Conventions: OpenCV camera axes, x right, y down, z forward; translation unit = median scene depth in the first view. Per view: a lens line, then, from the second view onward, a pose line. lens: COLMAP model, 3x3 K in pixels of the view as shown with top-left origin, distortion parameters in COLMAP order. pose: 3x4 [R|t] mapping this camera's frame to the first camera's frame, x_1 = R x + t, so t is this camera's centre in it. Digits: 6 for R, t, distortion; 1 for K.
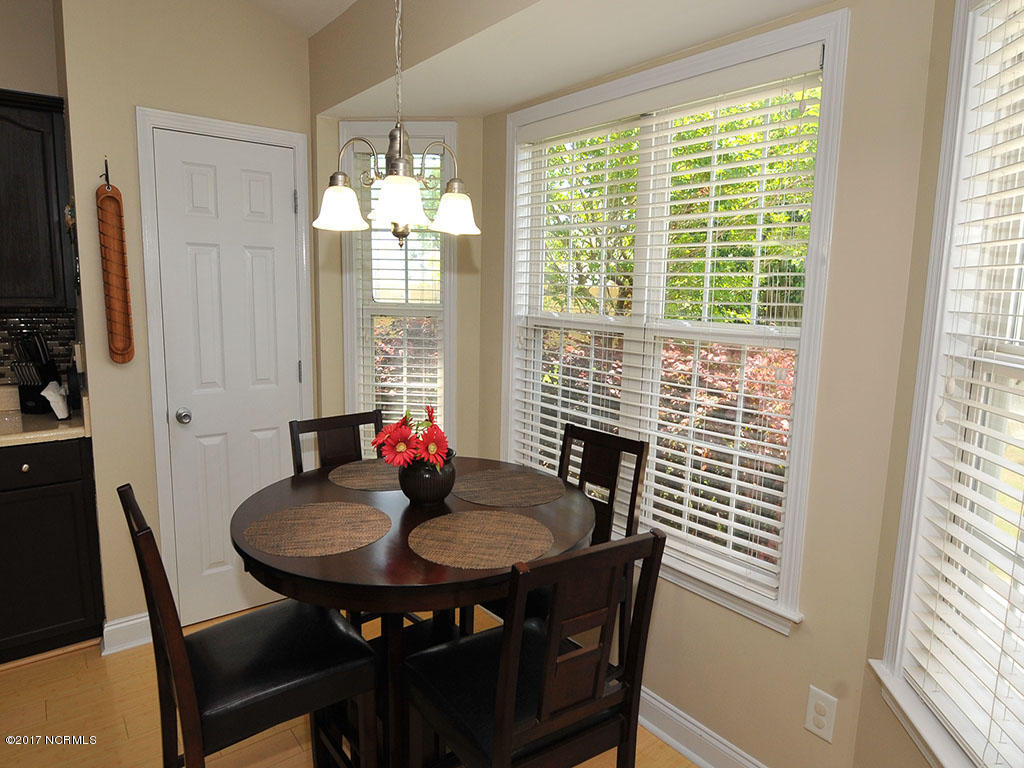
lens RADIAL K [[633.2, 0, 512.3], [0, 633.2, 382.4], [0, 0, 1]] dist [-0.001305, -0.000094]
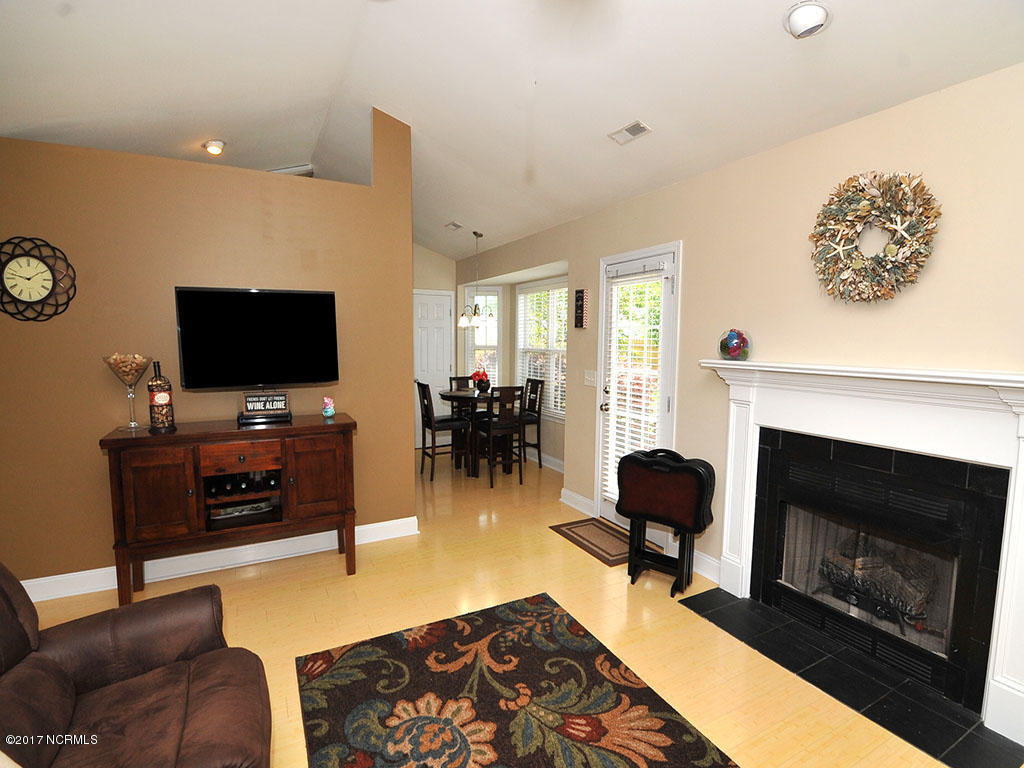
lens RADIAL K [[480.0, 0, 510.9], [0, 480.0, 387.1], [0, 0, 1]] dist [-0.004063, -0.000729]
pose [[0.984995, 0.007236, -0.172433, 0.438961], [-0.016503, 0.998491, -0.052369, 0.246229], [0.171794, 0.054429, 0.983628, -1.535247]]
